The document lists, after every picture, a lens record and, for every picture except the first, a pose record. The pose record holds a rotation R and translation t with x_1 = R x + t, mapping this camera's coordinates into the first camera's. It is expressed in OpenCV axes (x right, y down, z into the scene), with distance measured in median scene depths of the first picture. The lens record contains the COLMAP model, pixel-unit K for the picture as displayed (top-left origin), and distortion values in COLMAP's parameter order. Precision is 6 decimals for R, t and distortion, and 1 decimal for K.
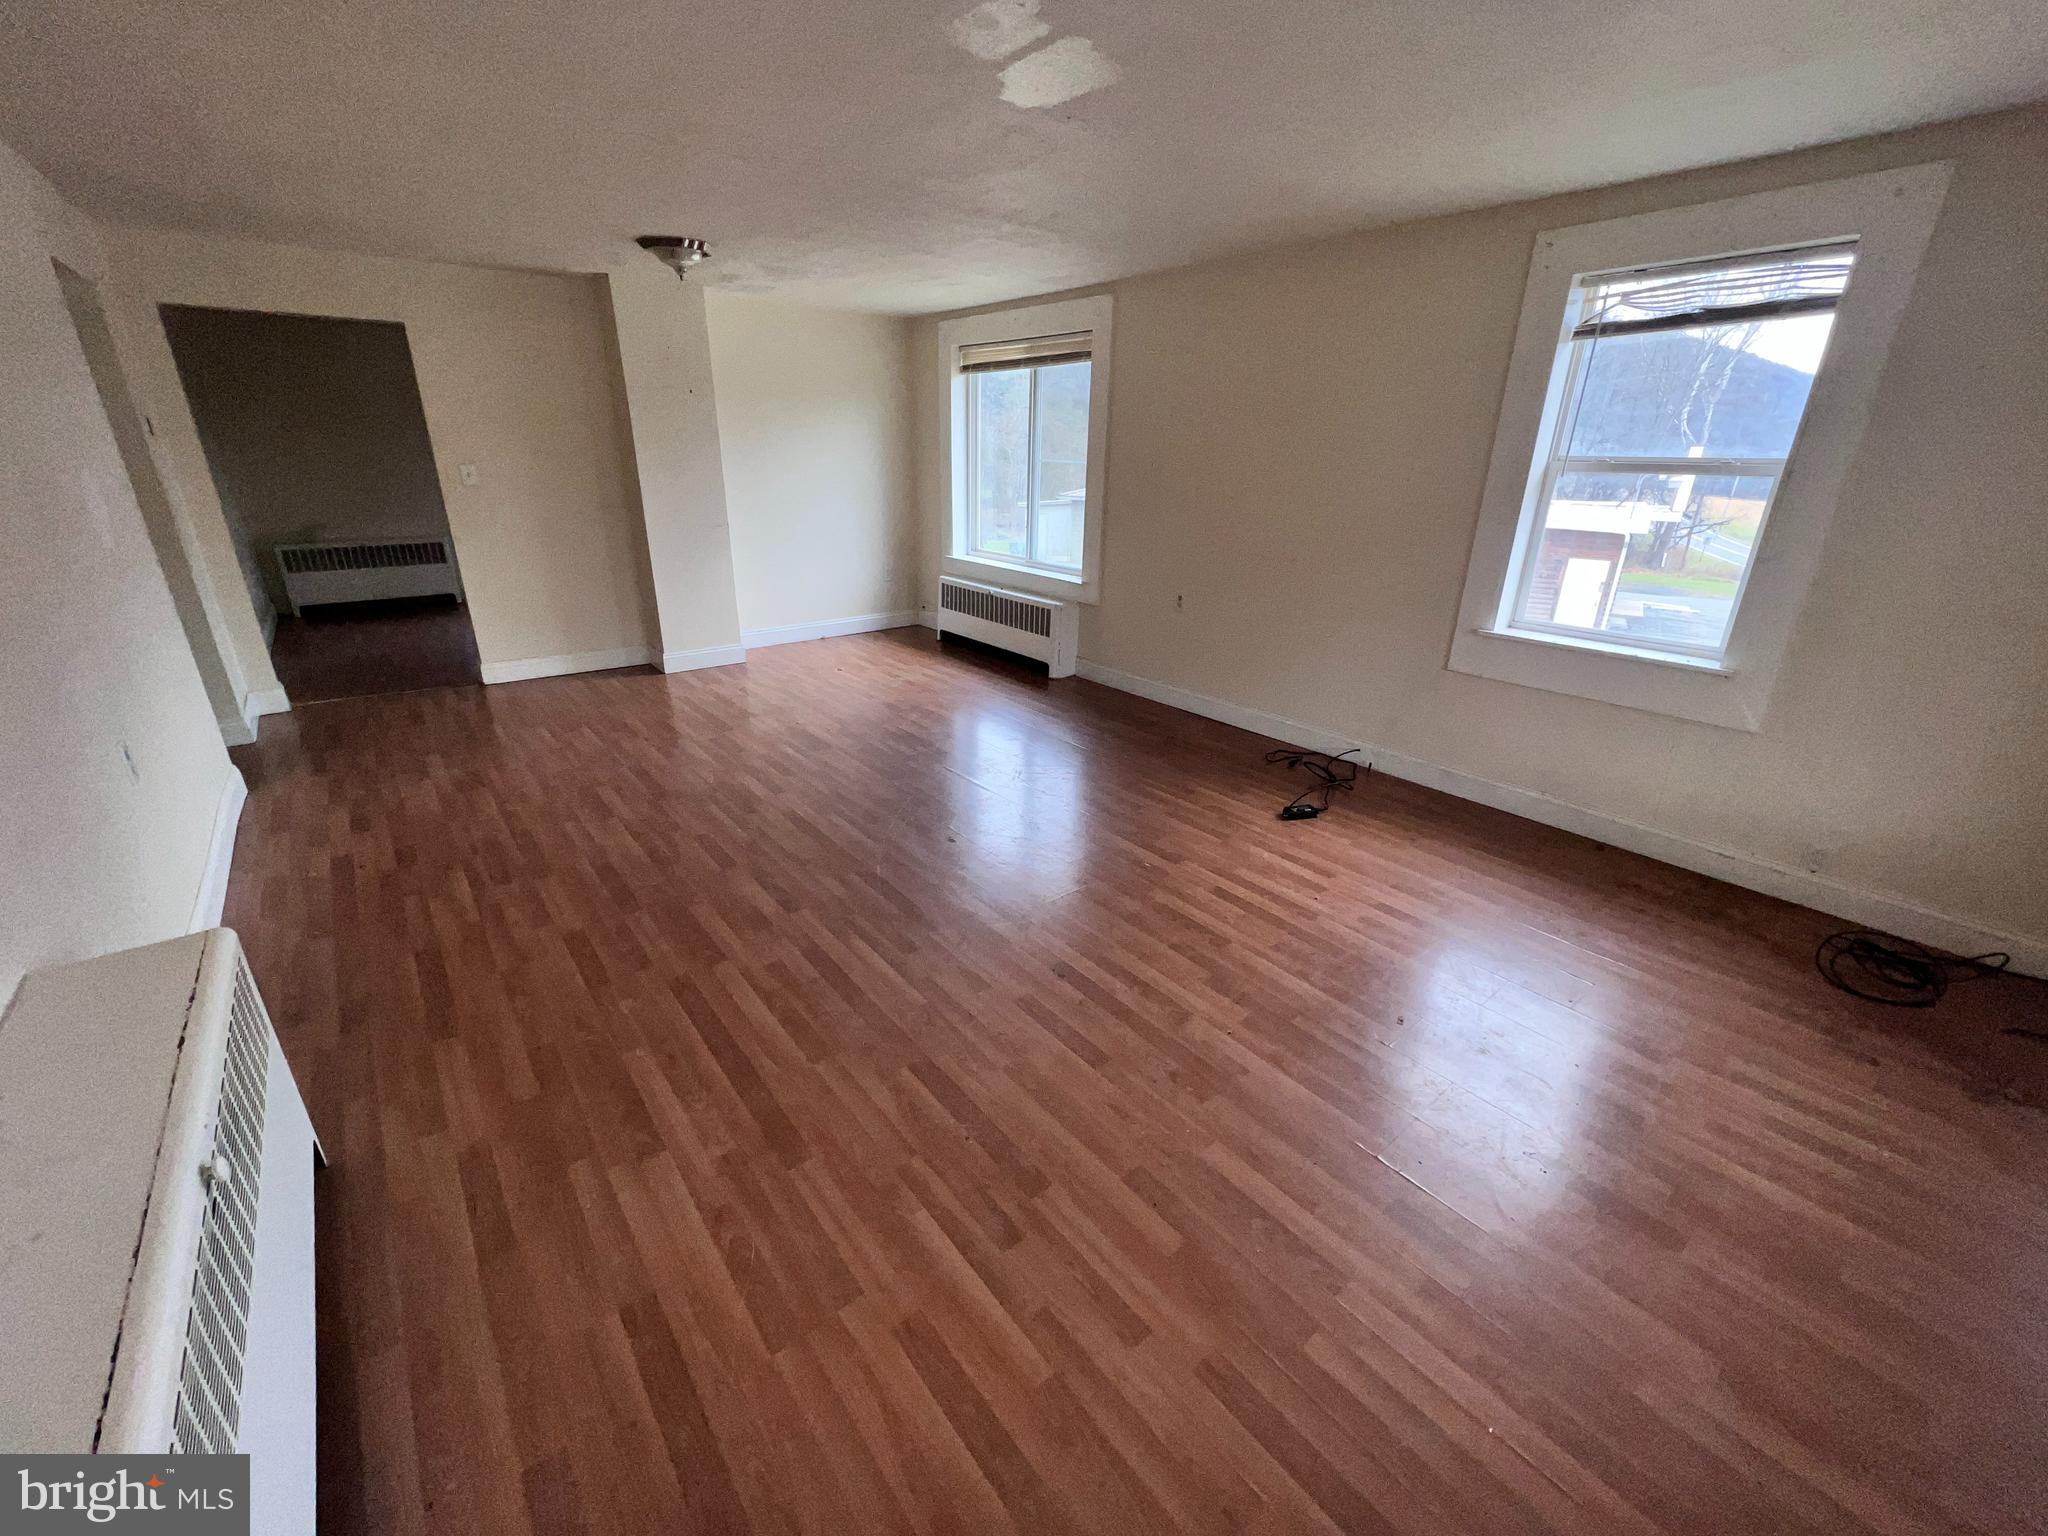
lens RADIAL K [[818.9, 0, 1019.7], [0, 818.9, 777.7], [0, 0, 1]] dist [-0.001259, -0.000149]
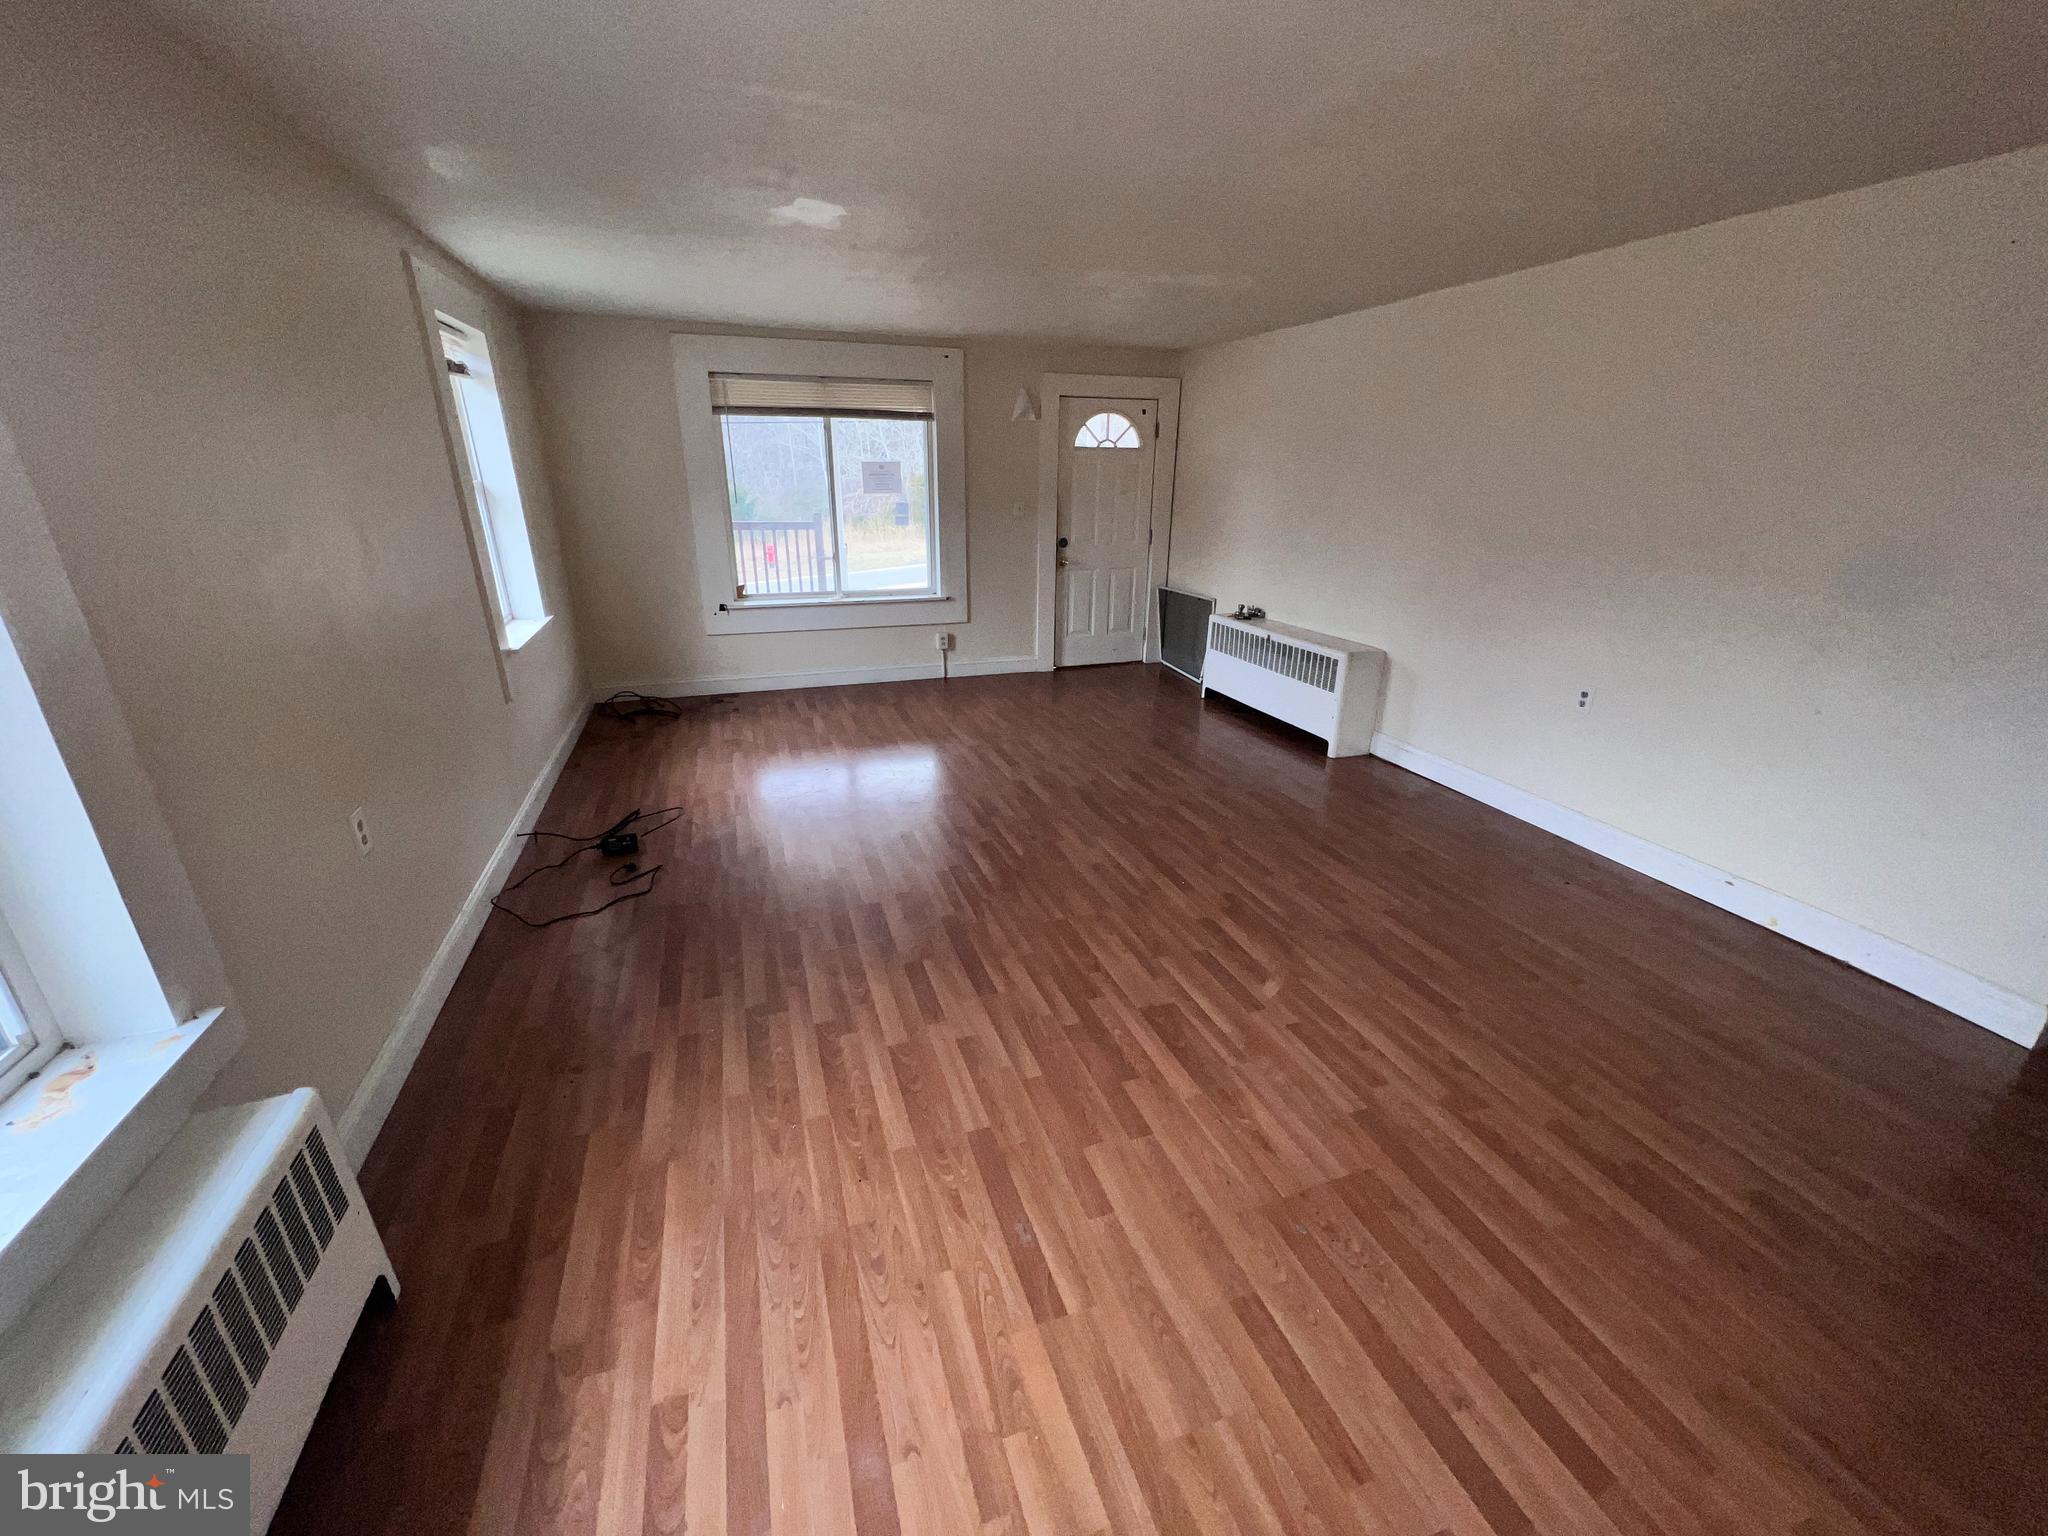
lens RADIAL K [[818.9, 0, 1025.5], [0, 818.9, 760.0], [0, 0, 1]] dist [-0.001259, -0.000149]
pose [[-0.944931, -0.132092, 0.299428, -0.446728], [0.100010, 0.754612, 0.648506, -0.826697], [-0.311614, 0.642739, -0.699845, 1.960244]]
